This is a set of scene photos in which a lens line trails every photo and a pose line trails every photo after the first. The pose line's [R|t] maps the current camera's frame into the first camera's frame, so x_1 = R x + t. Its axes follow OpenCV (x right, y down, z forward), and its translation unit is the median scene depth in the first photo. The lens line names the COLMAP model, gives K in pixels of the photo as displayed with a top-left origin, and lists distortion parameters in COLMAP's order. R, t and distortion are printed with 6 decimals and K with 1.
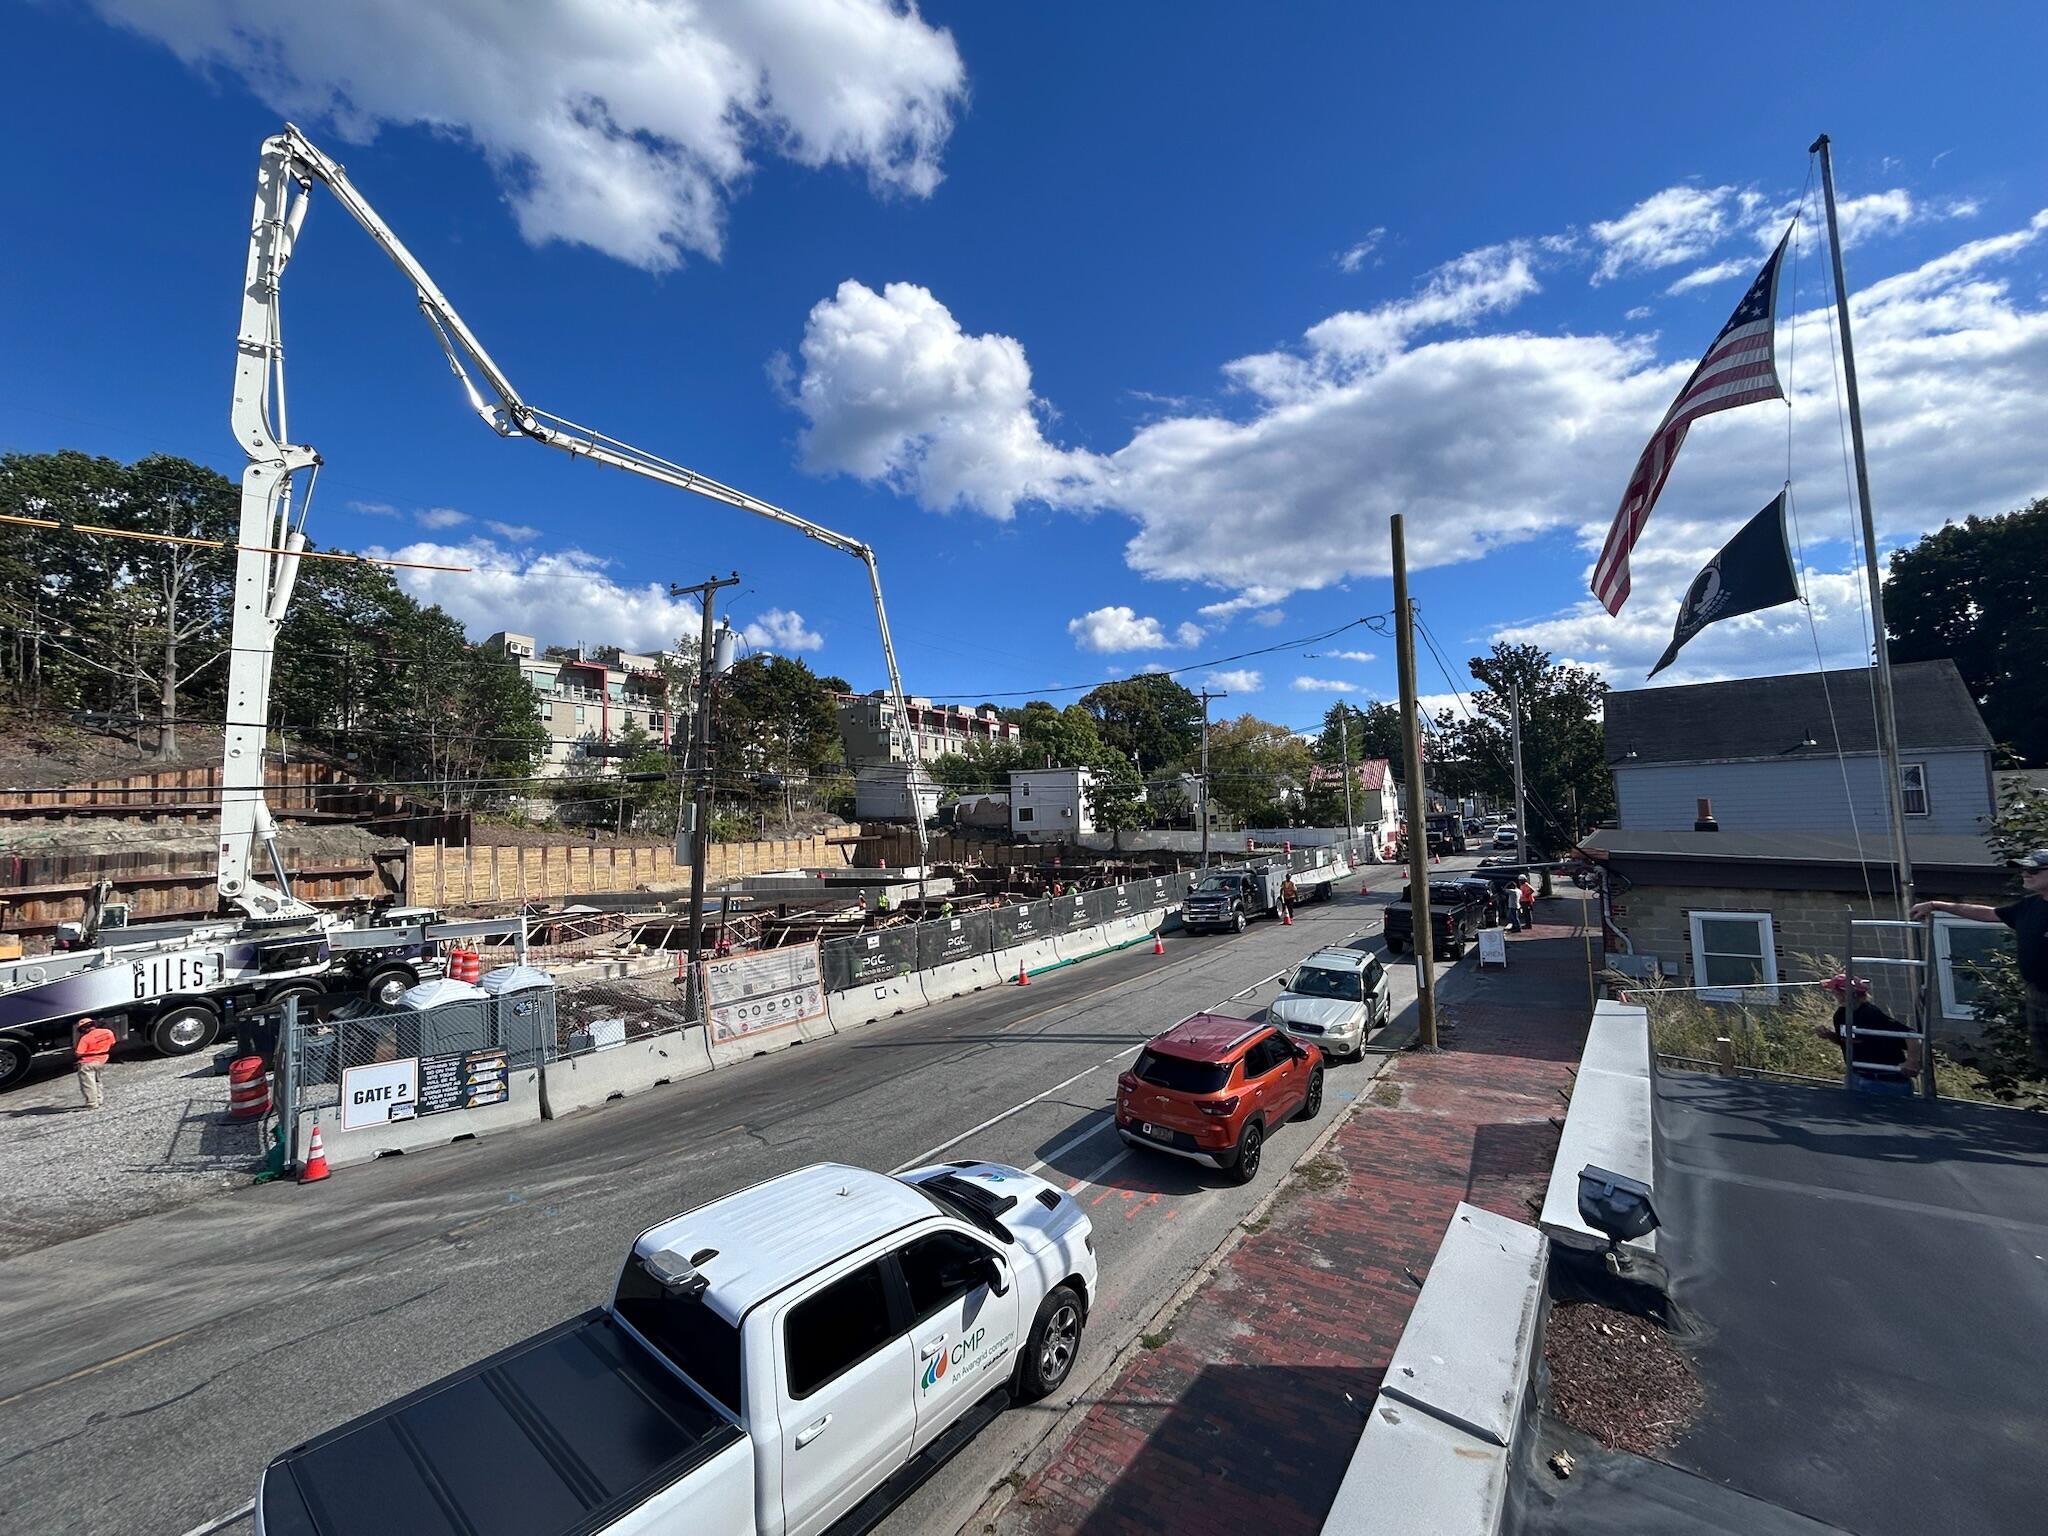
lens RADIAL K [[832.7, 0, 1019.4], [0, 832.7, 764.1], [0, 0, 1]] dist [0.001494, 0.000030]
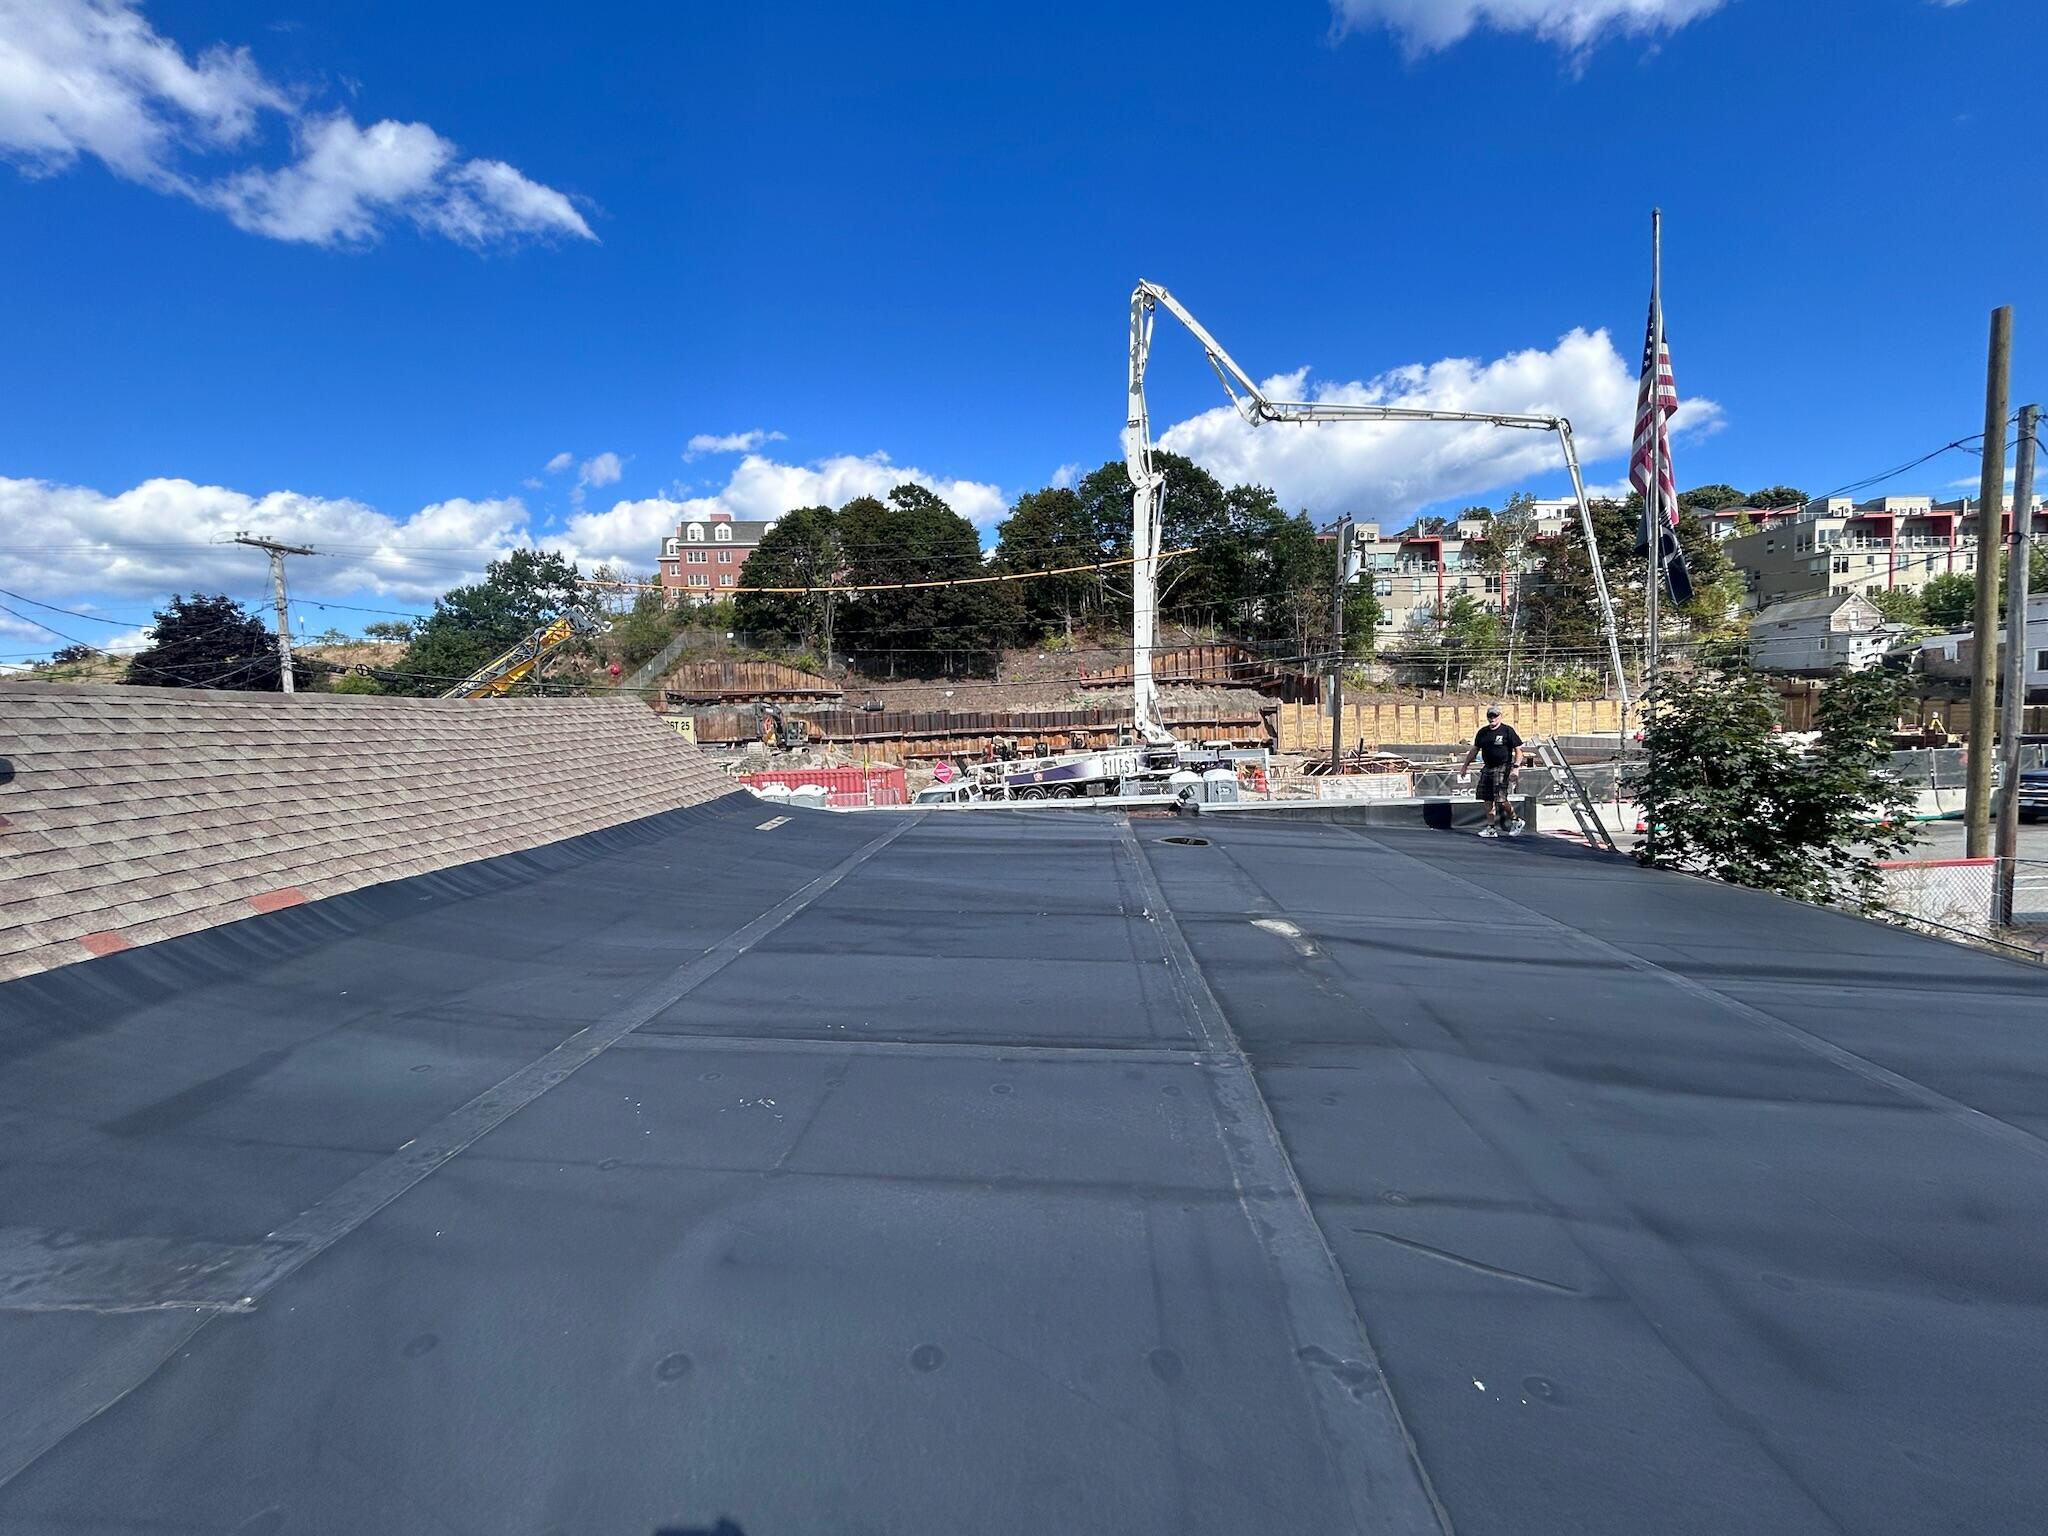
lens RADIAL K [[832.7, 0, 1019.4], [0, 832.7, 764.1], [0, 0, 1]] dist [0.001494, 0.000030]
pose [[0.539326, 0.063833, -0.839674, 0.184913], [0.078660, 0.988944, 0.125704, -0.009058], [0.838415, -0.133844, 0.528343, -0.090889]]
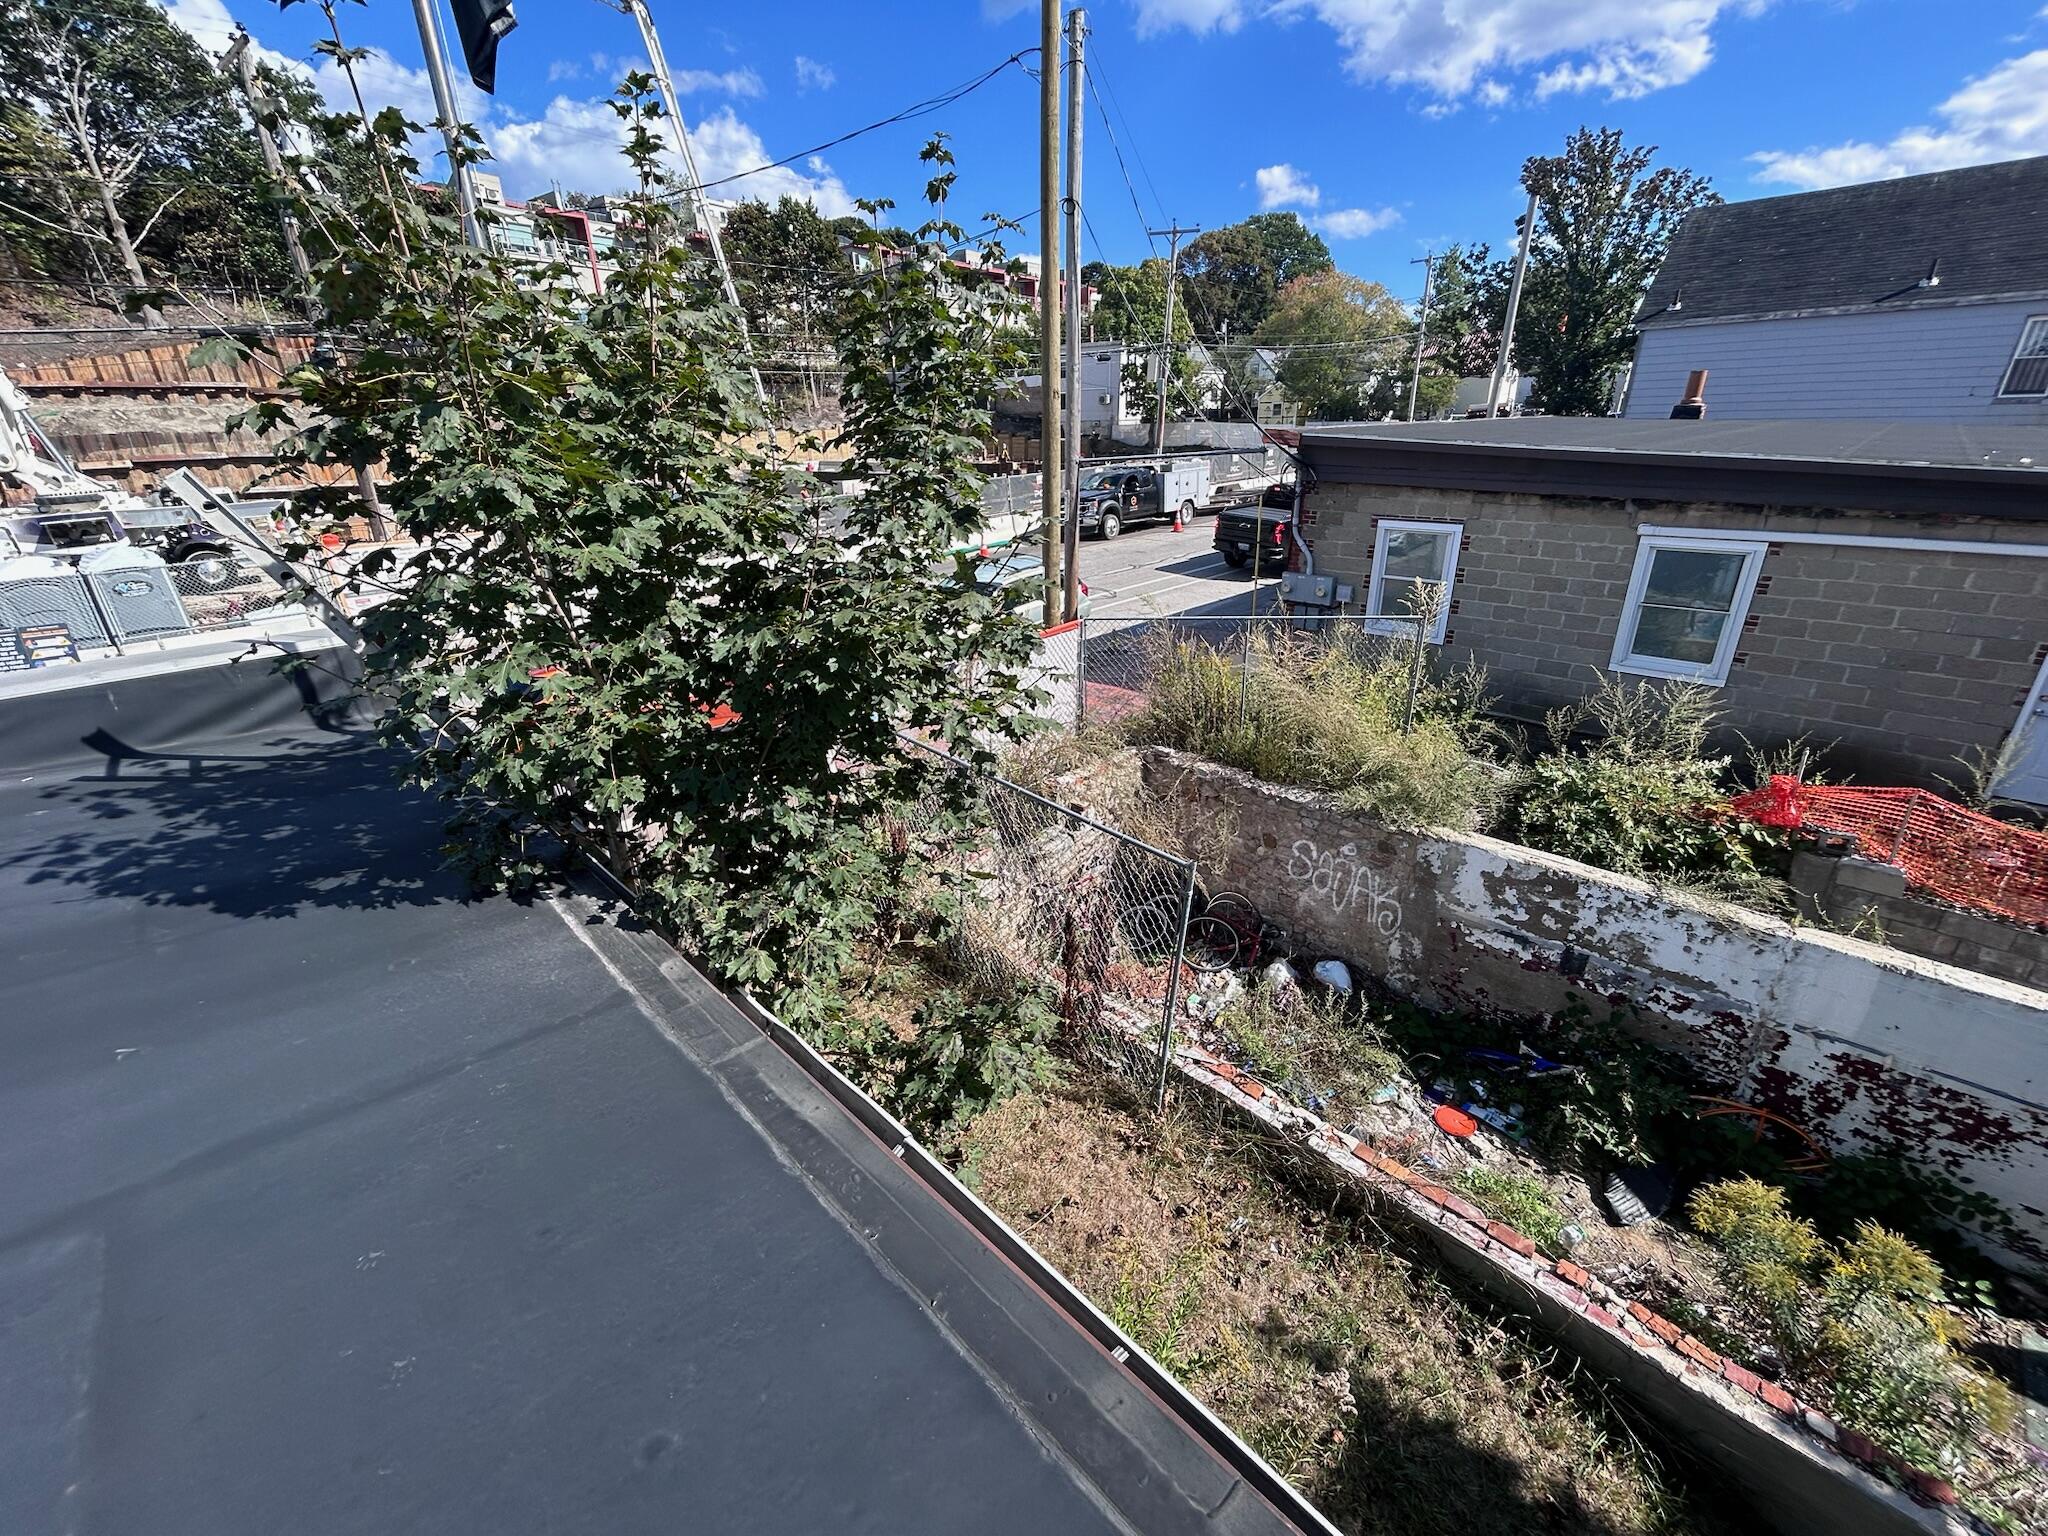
lens RADIAL K [[832.7, 0, 1019.4], [0, 832.7, 764.1], [0, 0, 1]] dist [0.001494, 0.000030]
pose [[0.988436, 0.065917, -0.136559, 0.157795], [0.002557, 0.893199, 0.449654, 0.008716], [0.151615, -0.444803, 0.882702, 0.048291]]
